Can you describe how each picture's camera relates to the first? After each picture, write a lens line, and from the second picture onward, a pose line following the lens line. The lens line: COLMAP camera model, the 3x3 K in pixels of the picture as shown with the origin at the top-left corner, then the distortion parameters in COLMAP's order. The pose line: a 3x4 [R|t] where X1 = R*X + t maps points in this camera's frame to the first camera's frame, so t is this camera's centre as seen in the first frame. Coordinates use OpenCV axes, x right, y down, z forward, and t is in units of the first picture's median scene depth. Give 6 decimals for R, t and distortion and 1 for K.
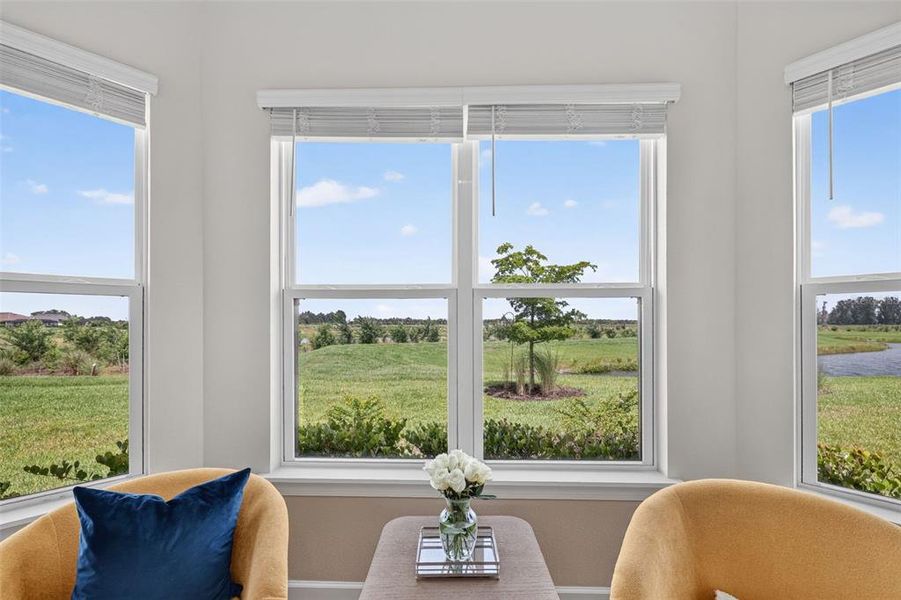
lens RADIAL K [[365.4, 0, 449.6], [0, 365.4, 310.6], [0, 0, 1]] dist [0.001821, 0.000355]
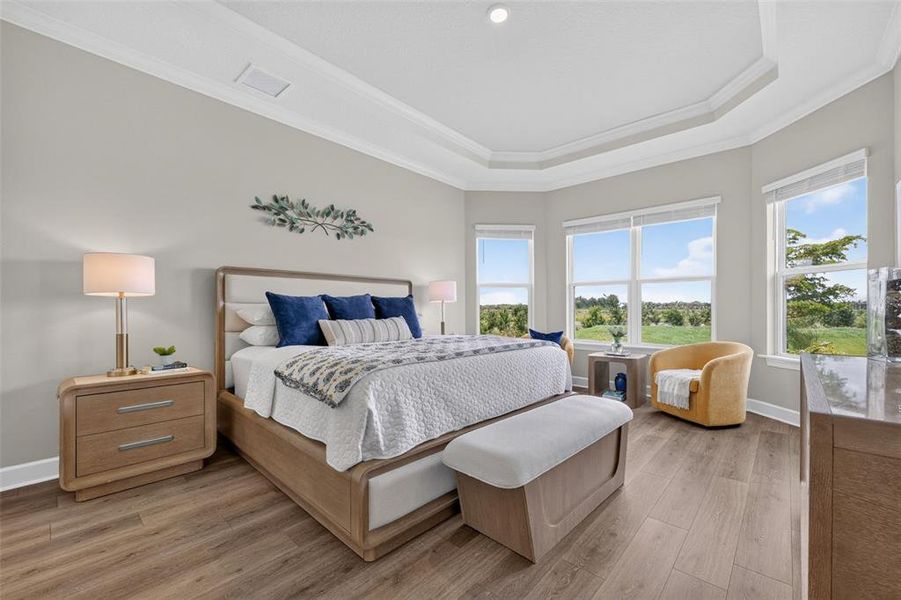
lens RADIAL K [[365.4, 0, 449.6], [0, 365.4, 310.6], [0, 0, 1]] dist [0.001821, 0.000355]
pose [[0.756760, -0.000347, -0.653693, 0.046303], [0.026381, 0.999201, 0.030010, 0.002807], [0.653161, -0.039955, 0.756164, -0.117863]]
